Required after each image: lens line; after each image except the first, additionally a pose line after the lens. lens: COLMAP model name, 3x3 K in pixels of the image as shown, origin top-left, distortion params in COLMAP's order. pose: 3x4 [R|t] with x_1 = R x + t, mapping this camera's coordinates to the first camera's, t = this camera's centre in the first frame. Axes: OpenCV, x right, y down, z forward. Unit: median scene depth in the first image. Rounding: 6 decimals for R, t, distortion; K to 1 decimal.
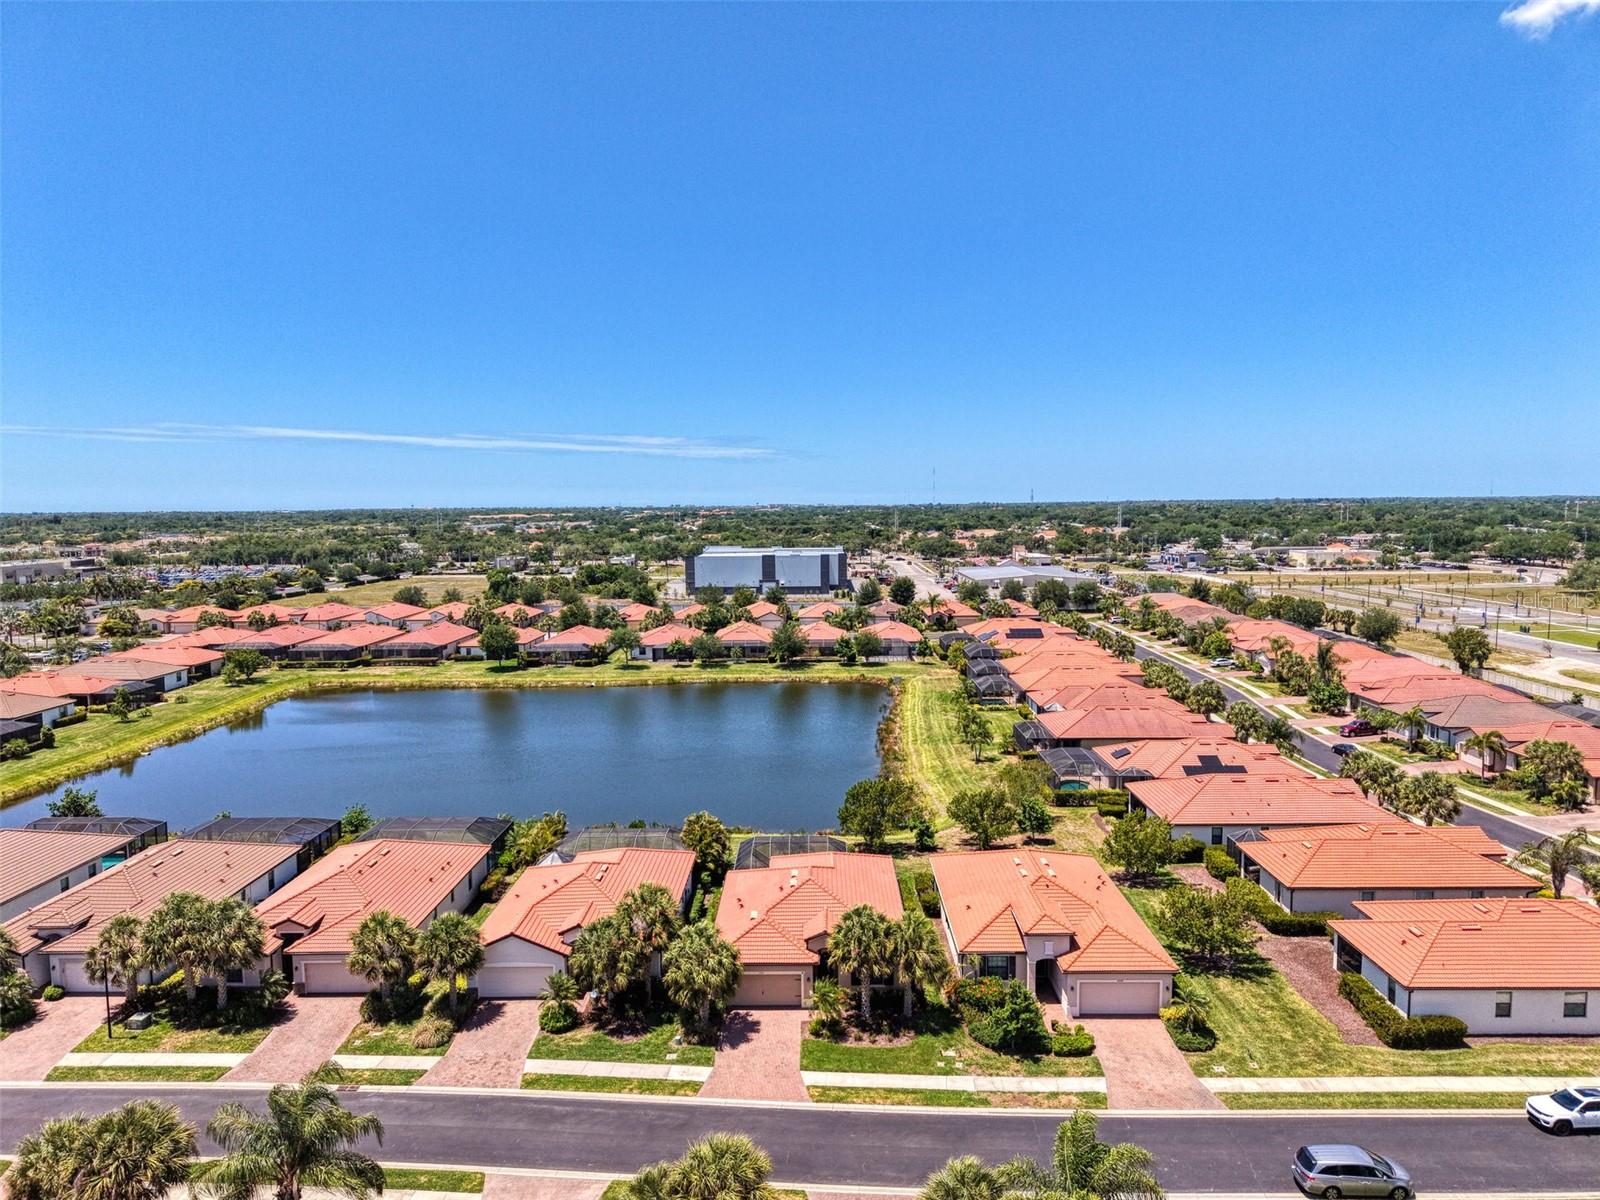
lens RADIAL K [[1069.6, 0, 801.7], [0, 1069.6, 599.9], [0, 0, 1]] dist [0.028354, -0.024443]
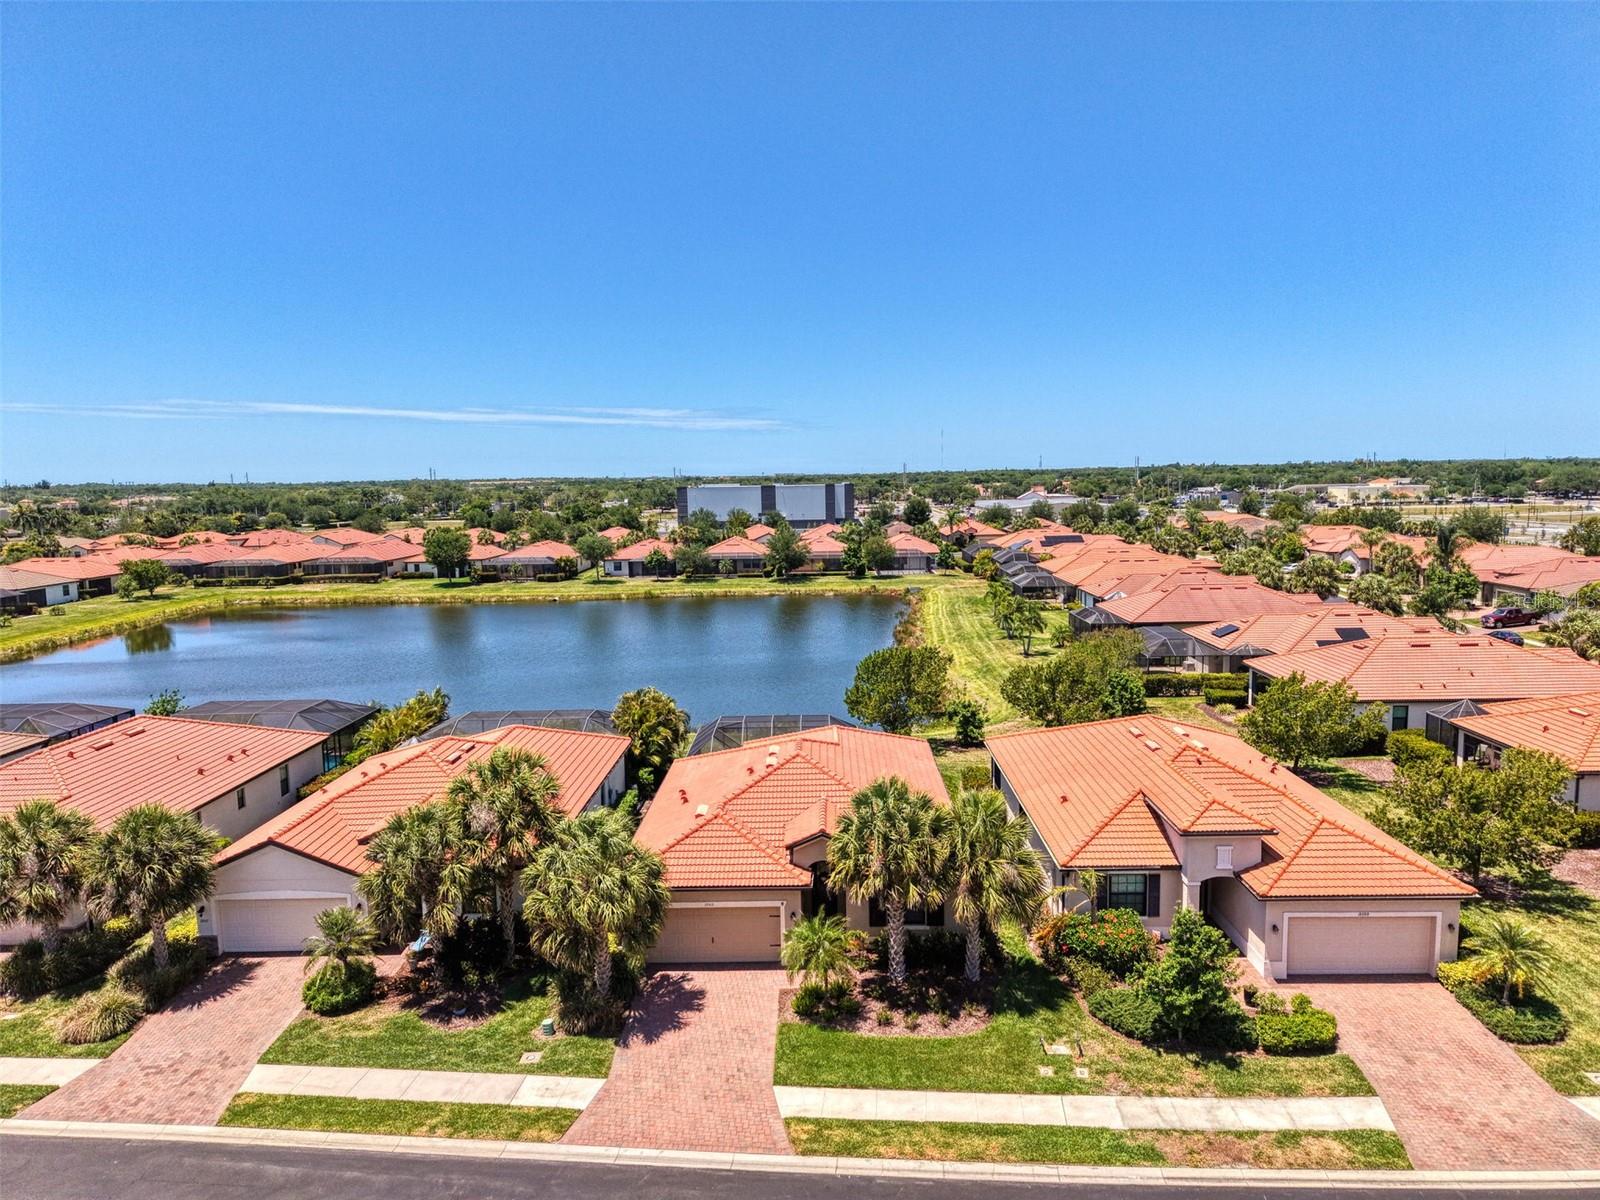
lens RADIAL K [[1069.6, 0, 803.5], [0, 1069.6, 596.3], [0, 0, 1]] dist [0.028354, -0.024443]
pose [[0.999962, -0.007112, -0.005125, 0.015655], [0.007227, 0.999714, 0.022808, 0.174086], [0.004961, -0.022844, 0.999727, 0.444328]]
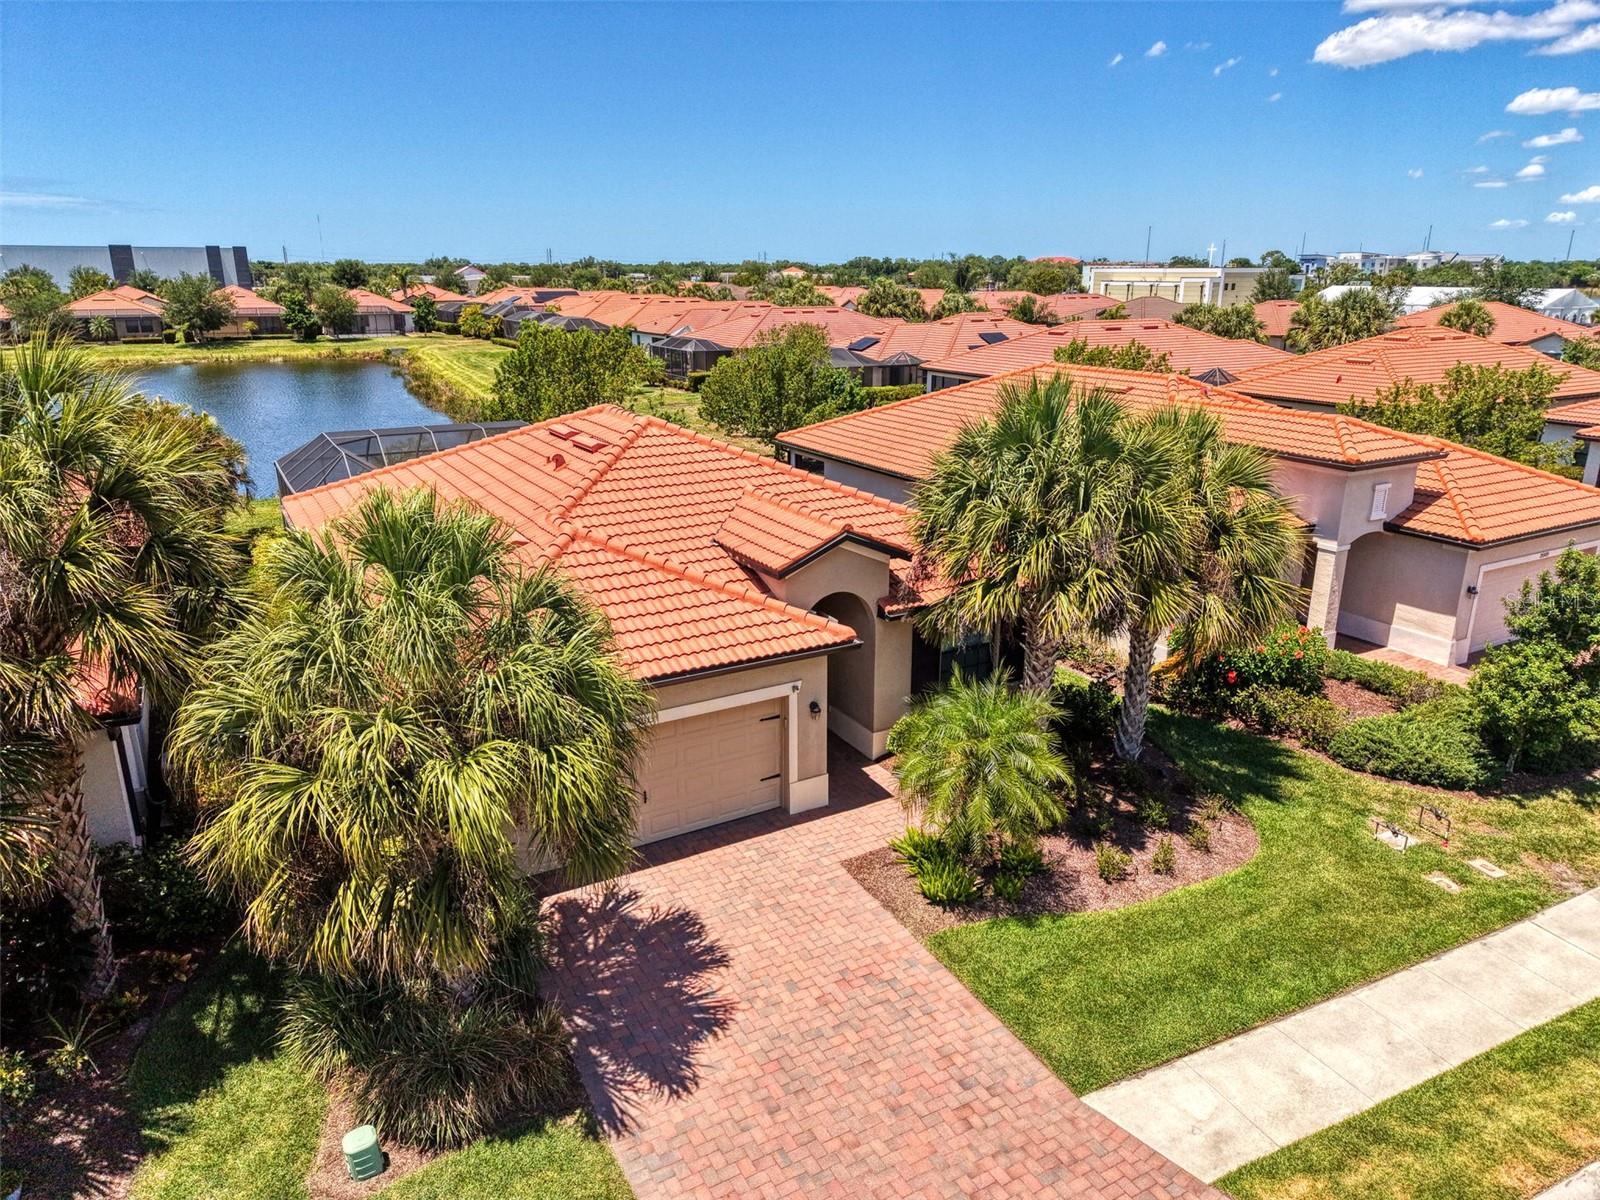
lens RADIAL K [[1069.6, 0, 806.0], [0, 1069.6, 603.0], [0, 0, 1]] dist [0.028354, -0.024443]
pose [[0.861138, -0.139058, 0.488983, -0.119366], [0.035995, 0.976126, 0.214203, 0.272493], [-0.507096, -0.166858, 0.845584, 0.785757]]
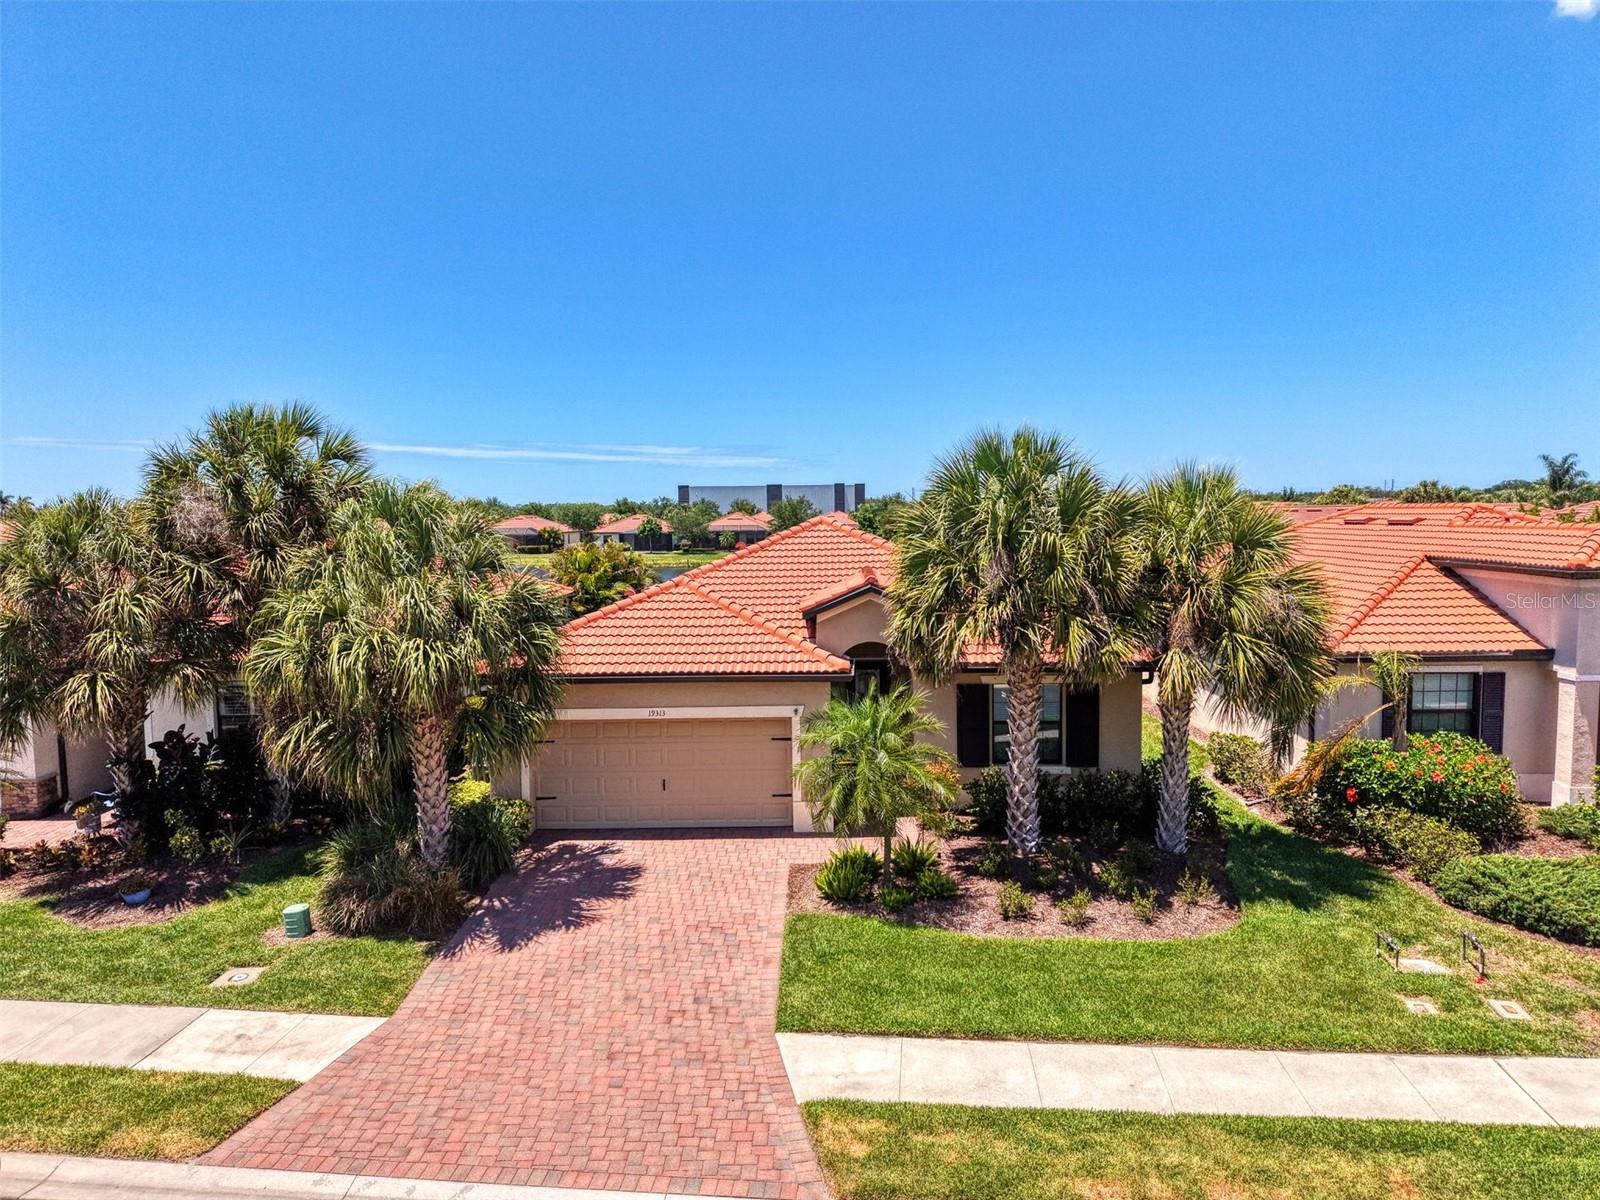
lens RADIAL K [[1069.6, 0, 801.8], [0, 1069.6, 588.0], [0, 0, 1]] dist [0.028354, -0.024443]
pose [[0.999913, -0.002632, -0.012933, 0.006123], [0.002377, 0.999804, -0.019654, 0.319286], [0.012982, 0.019621, 0.999723, 0.707506]]
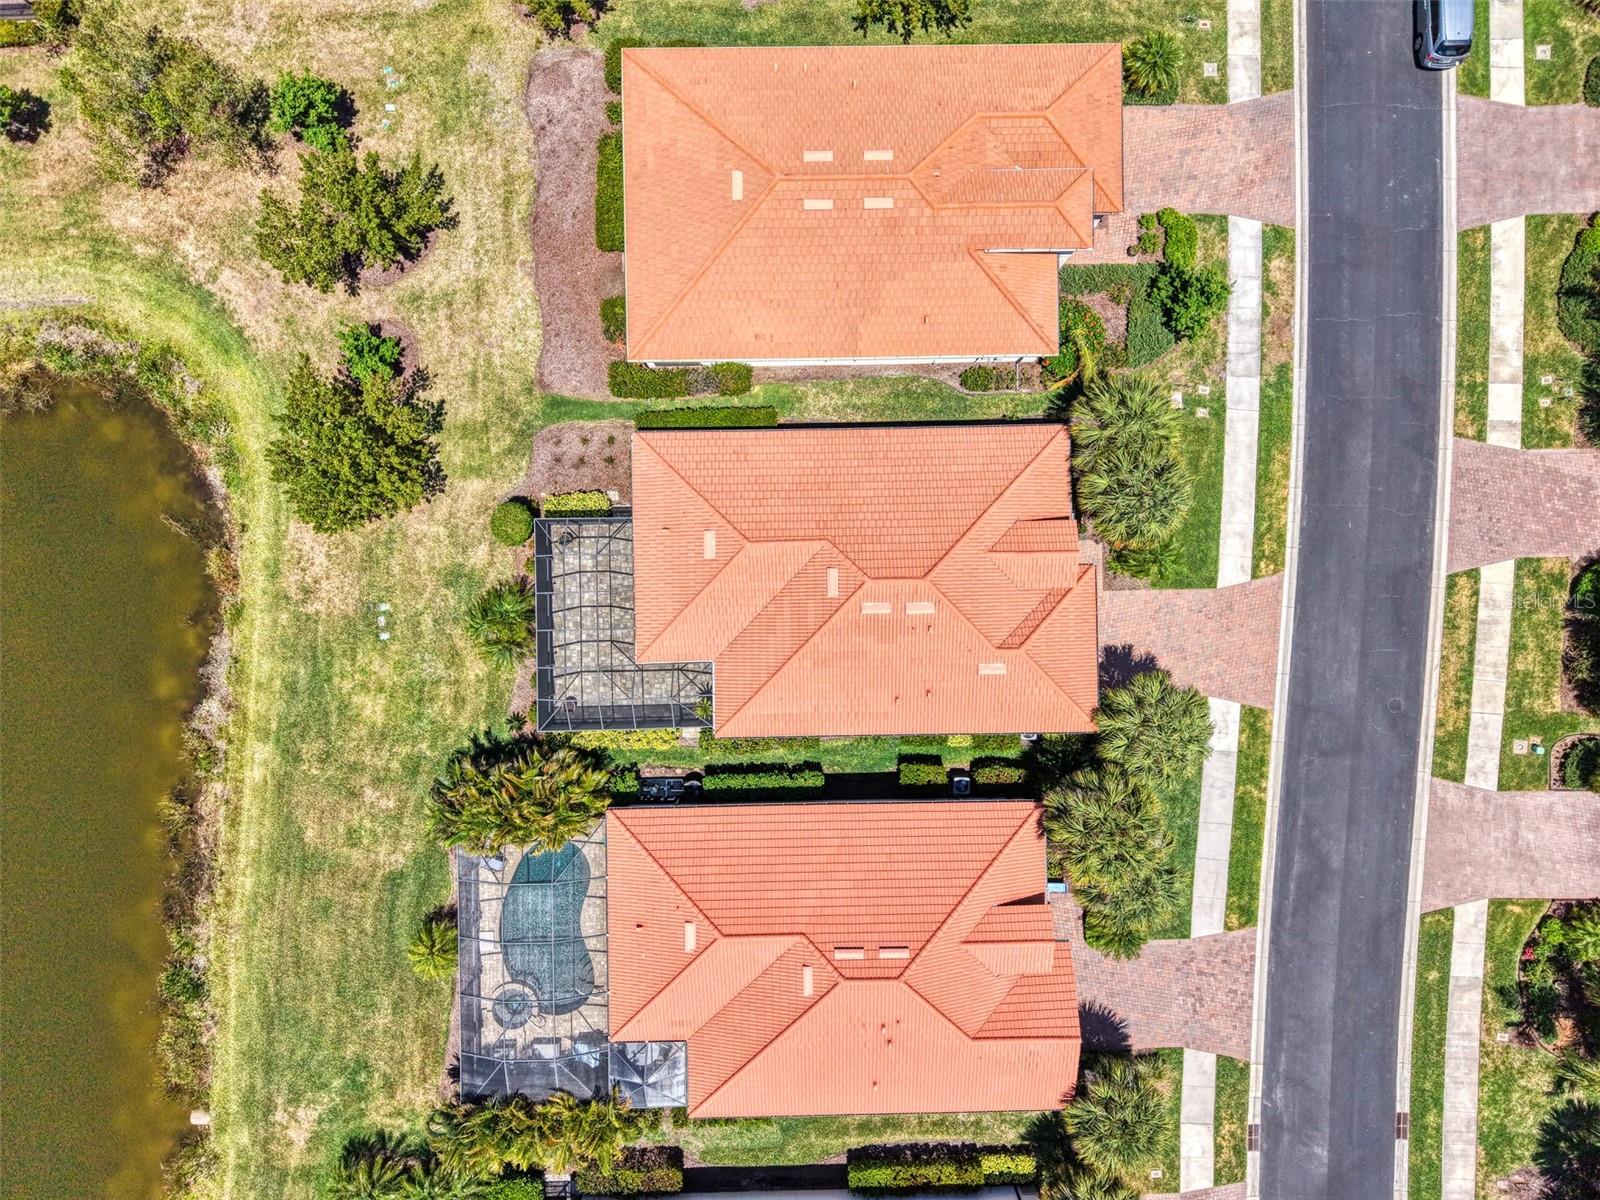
lens RADIAL K [[1069.6, 0, 798.3], [0, 1069.6, 599.4], [0, 0, 1]] dist [0.028354, -0.024443]
pose [[-0.032787, -0.999438, 0.006952, -0.004731], [0.075928, 0.004445, 0.997103, -0.353070], [-0.996574, 0.033219, 0.075740, 1.130988]]
